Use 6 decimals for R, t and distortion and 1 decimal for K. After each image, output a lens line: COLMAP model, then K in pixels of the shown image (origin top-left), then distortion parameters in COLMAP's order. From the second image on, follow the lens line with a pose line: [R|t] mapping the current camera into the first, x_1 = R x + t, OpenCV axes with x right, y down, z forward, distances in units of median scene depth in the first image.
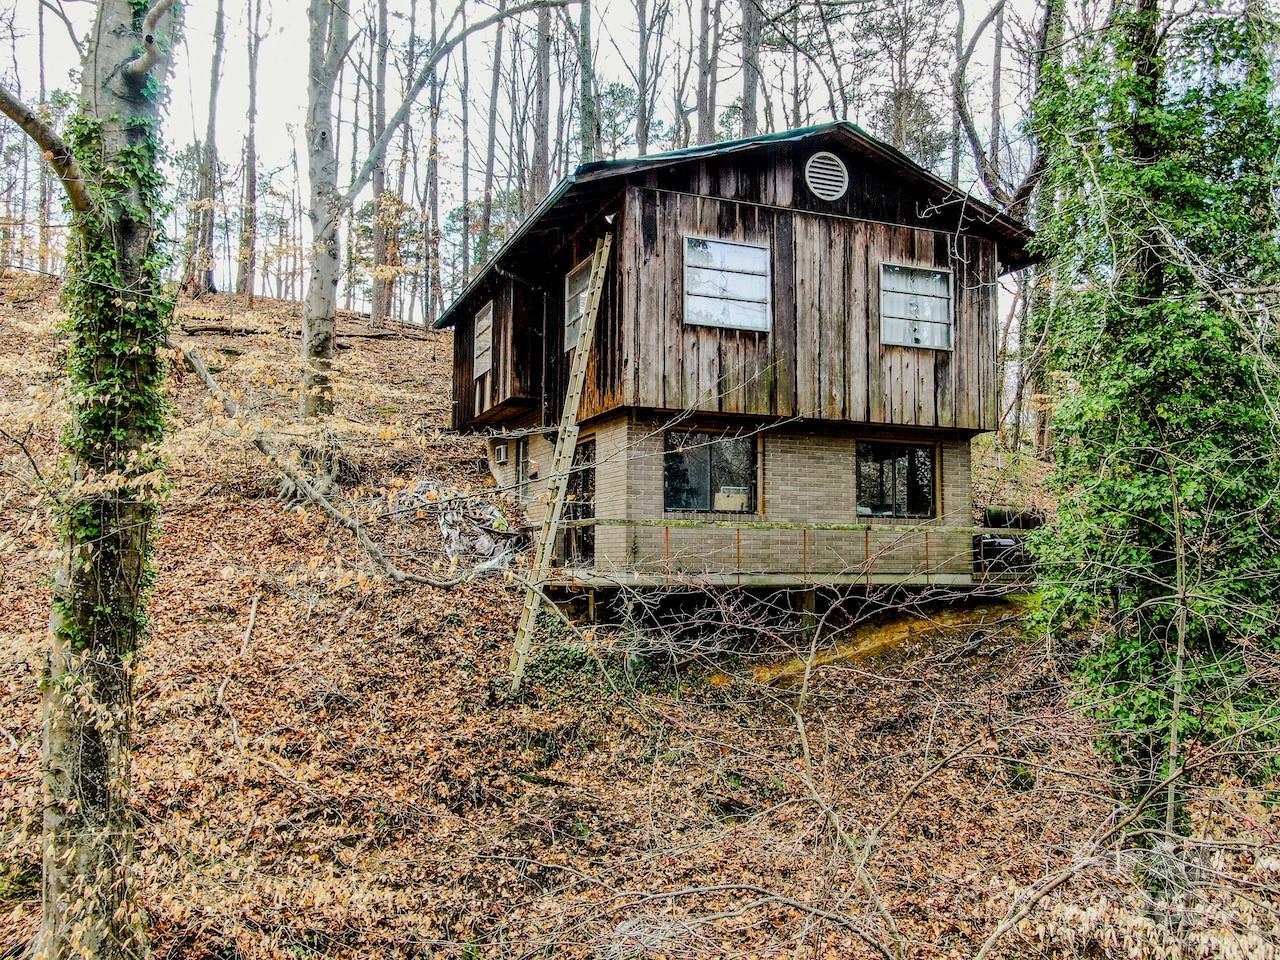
lens RADIAL K [[1052.1, 0, 632.2], [0, 1052.1, 484.7], [0, 0, 1]] dist [-0.007875, 0.003888]
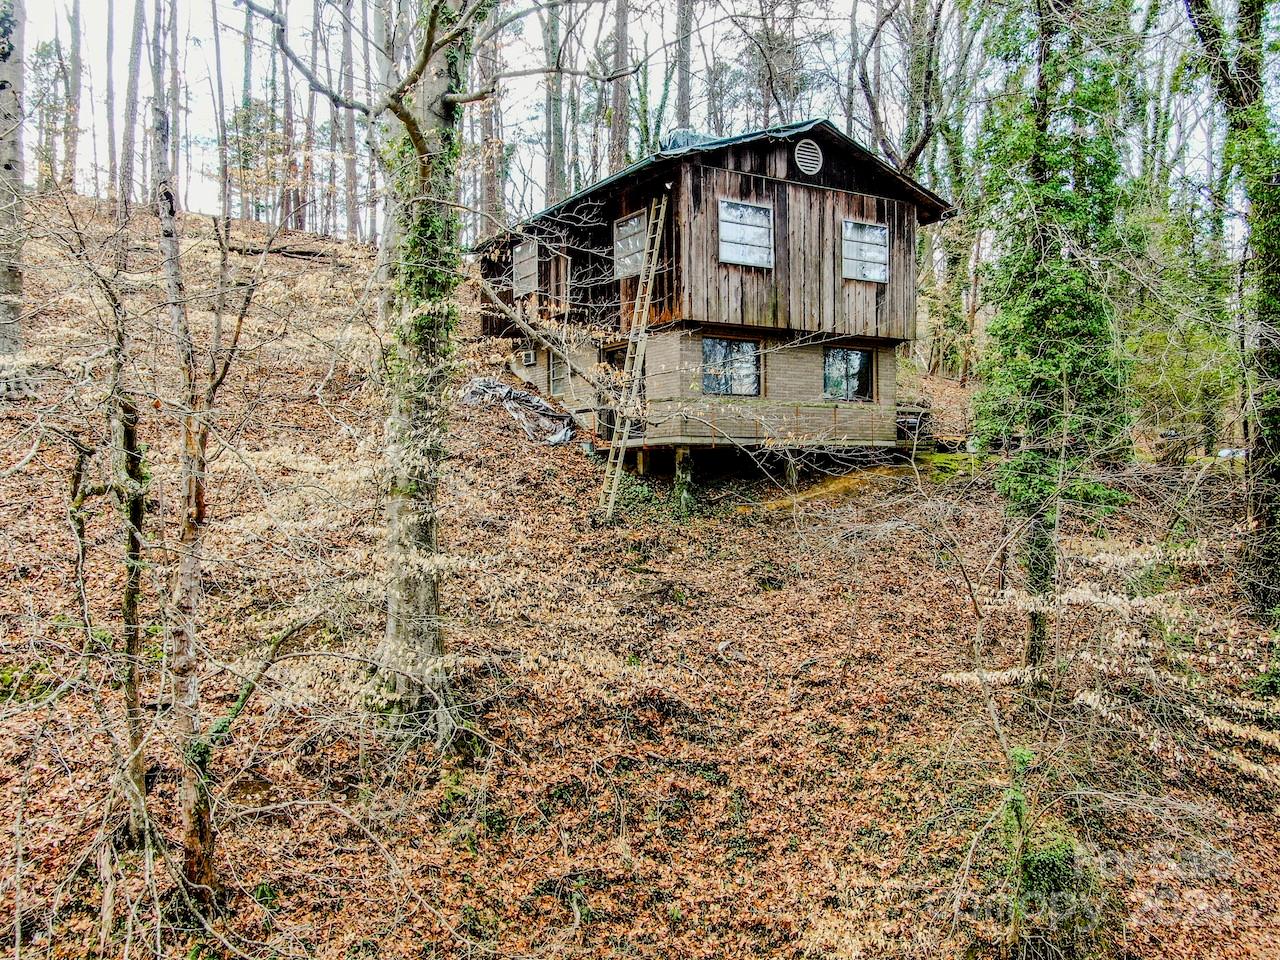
lens RADIAL K [[1052.1, 0, 647.0], [0, 1052.1, 485.8], [0, 0, 1]] dist [-0.007875, 0.003888]
pose [[0.985631, -0.015952, 0.168158, -0.285174], [0.002898, 0.996981, 0.077588, 0.037977], [-0.168888, -0.075986, 0.982702, -0.400832]]
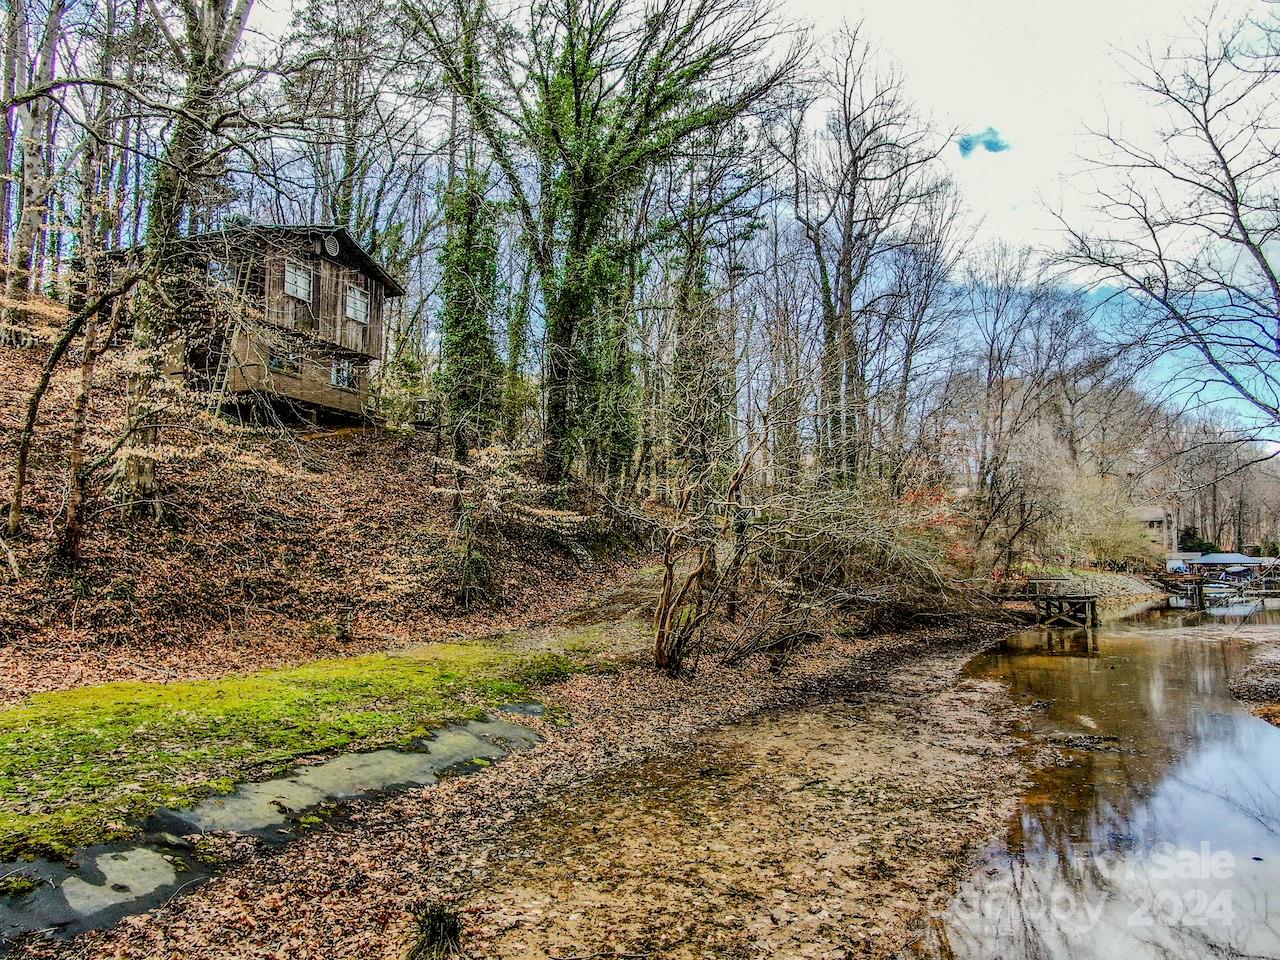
lens RADIAL K [[917.2, 0, 636.1], [0, 917.2, 472.8], [0, 0, 1]] dist [-0.022669, 0.006686]
pose [[0.687916, 0.061090, 0.723215, -0.890273], [-0.045114, 0.998124, -0.041399, 0.314179], [-0.724387, -0.004148, 0.689381, -1.063369]]
